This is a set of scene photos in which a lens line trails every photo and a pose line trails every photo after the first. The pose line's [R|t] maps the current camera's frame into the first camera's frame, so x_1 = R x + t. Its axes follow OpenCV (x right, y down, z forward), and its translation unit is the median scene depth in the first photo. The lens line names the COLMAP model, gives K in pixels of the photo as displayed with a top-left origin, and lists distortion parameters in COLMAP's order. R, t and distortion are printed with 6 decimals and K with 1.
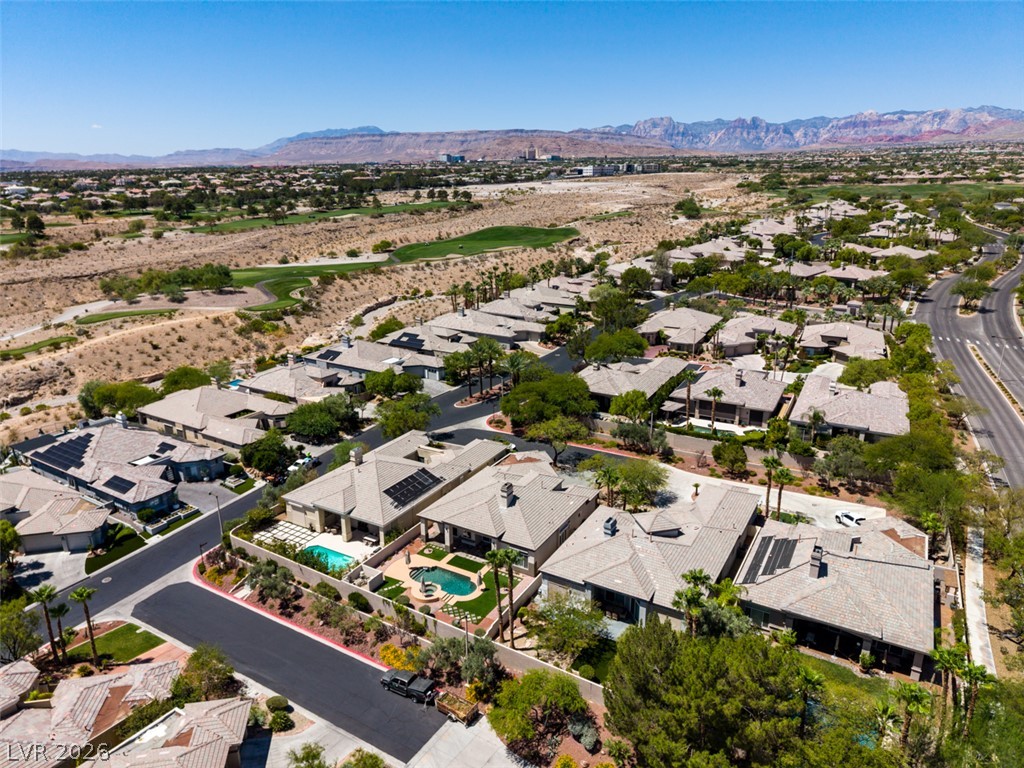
lens RADIAL K [[684.0, 0, 512.0], [0, 684.0, 384.0], [0, 0, 1]] dist [0.026935, -0.025897]
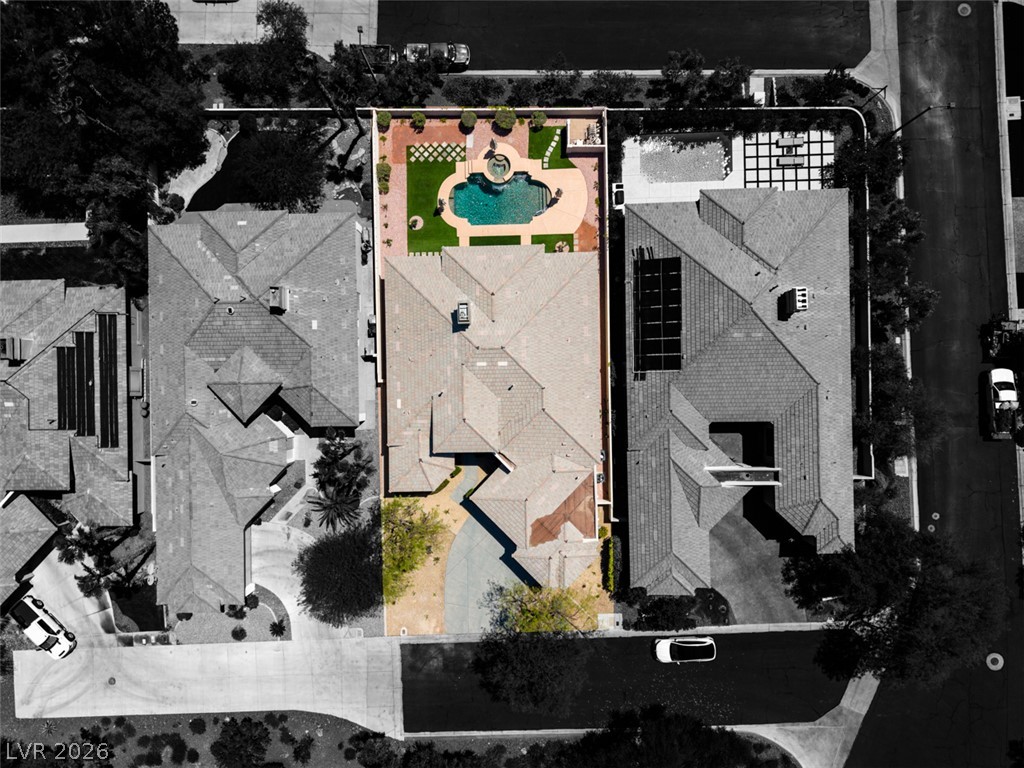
lens RADIAL K [[693.7, 0, 496.3], [0, 693.7, 388.1], [0, 0, 1]] dist [0.032994, -0.032572]
pose [[-0.853529, 0.518301, 0.053401, -0.025901], [-0.095146, -0.255804, 0.962035, -0.379520], [0.512284, 0.816044, 0.267651, 0.758775]]
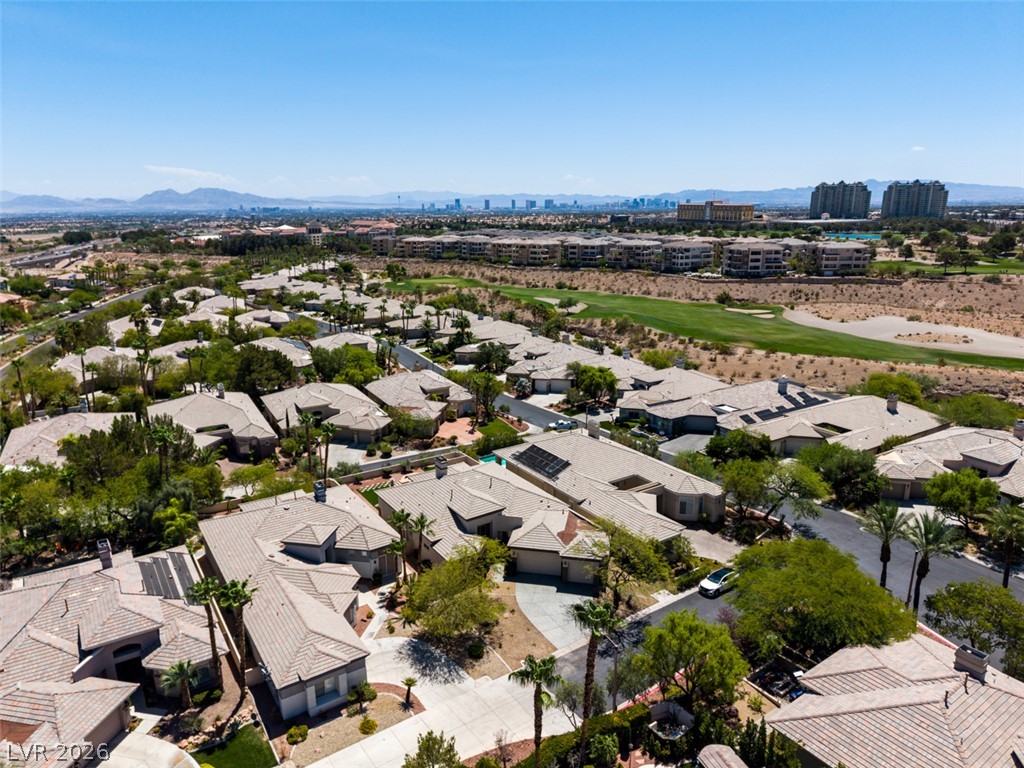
lens RADIAL K [[675.5, 0, 512.9], [0, 675.5, 396.7], [0, 0, 1]] dist [0.055158, -0.064071]
pose [[-0.434508, 0.260897, -0.862053, 0.630634], [-0.262423, 0.878926, 0.398275, -0.282465], [0.861590, 0.399276, -0.313435, 1.131473]]
